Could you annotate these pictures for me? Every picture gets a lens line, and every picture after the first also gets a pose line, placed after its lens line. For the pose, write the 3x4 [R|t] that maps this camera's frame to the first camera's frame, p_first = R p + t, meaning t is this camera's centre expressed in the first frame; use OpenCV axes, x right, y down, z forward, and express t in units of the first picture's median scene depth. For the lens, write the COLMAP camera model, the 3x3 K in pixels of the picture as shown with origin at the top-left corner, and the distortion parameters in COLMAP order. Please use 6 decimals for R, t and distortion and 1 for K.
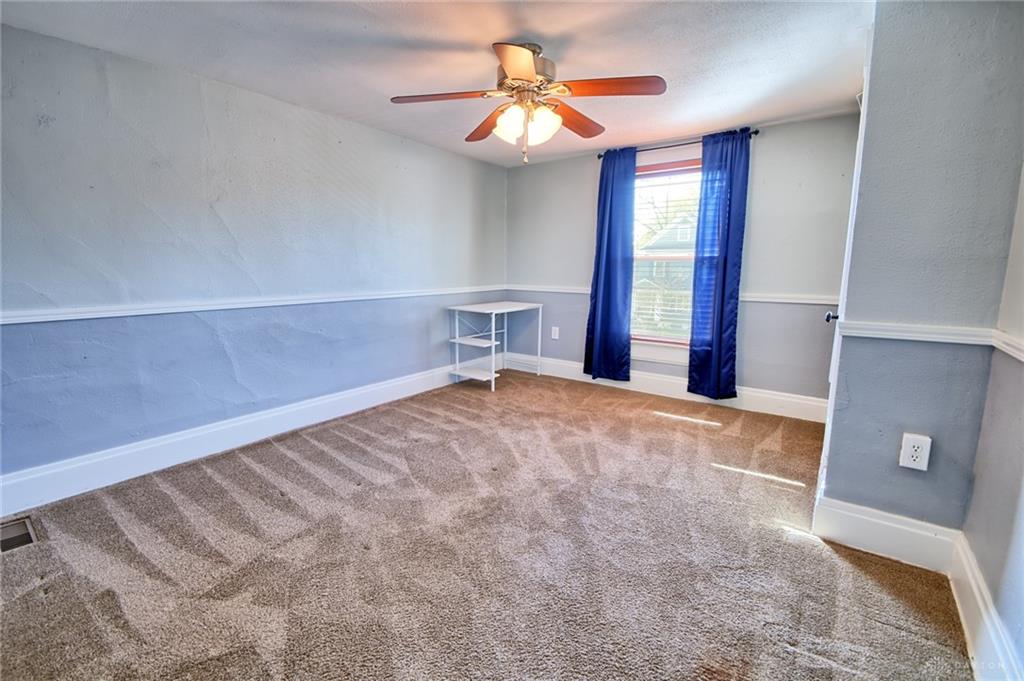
lens RADIAL K [[448.8, 0, 499.3], [0, 448.8, 337.1], [0, 0, 1]] dist [0.016802, -0.018605]
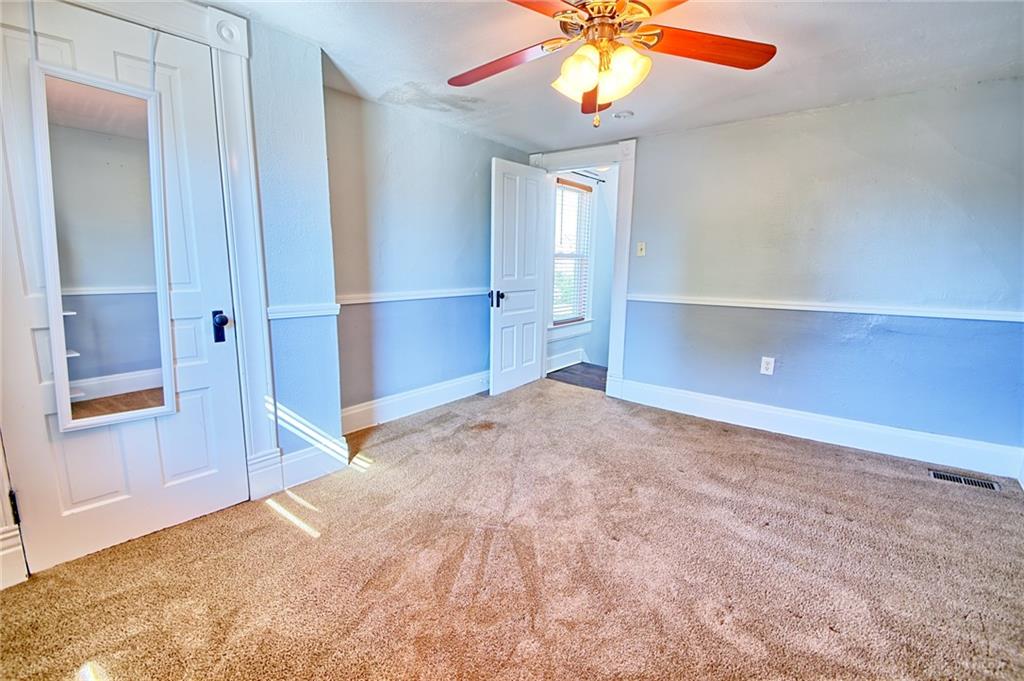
lens RADIAL K [[448.8, 0, 499.3], [0, 448.8, 337.1], [0, 0, 1]] dist [0.016802, -0.018605]
pose [[-0.998728, -0.030515, 0.040151, 0.119273], [-0.016442, 0.949682, 0.312785, -0.186539], [-0.047675, 0.311726, -0.948975, 1.150161]]
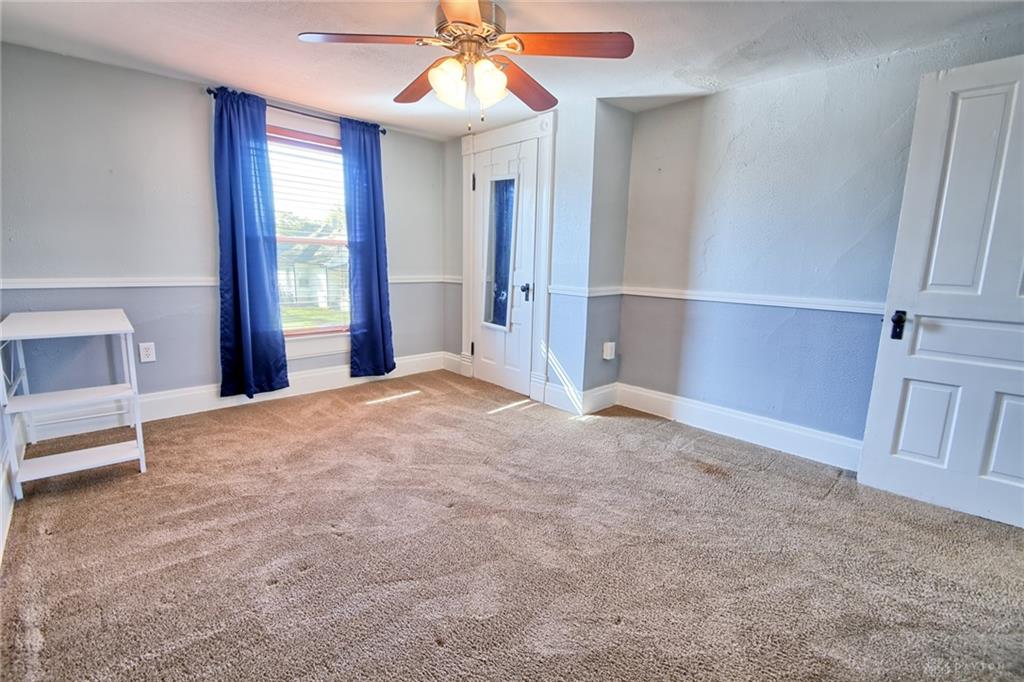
lens RADIAL K [[448.8, 0, 499.3], [0, 448.8, 337.6], [0, 0, 1]] dist [0.016802, -0.018605]
pose [[0.168572, -0.170655, 0.970804, -0.515187], [0.125703, 0.980579, 0.150546, -0.079546], [-0.977641, 0.096655, 0.186750, 0.519927]]
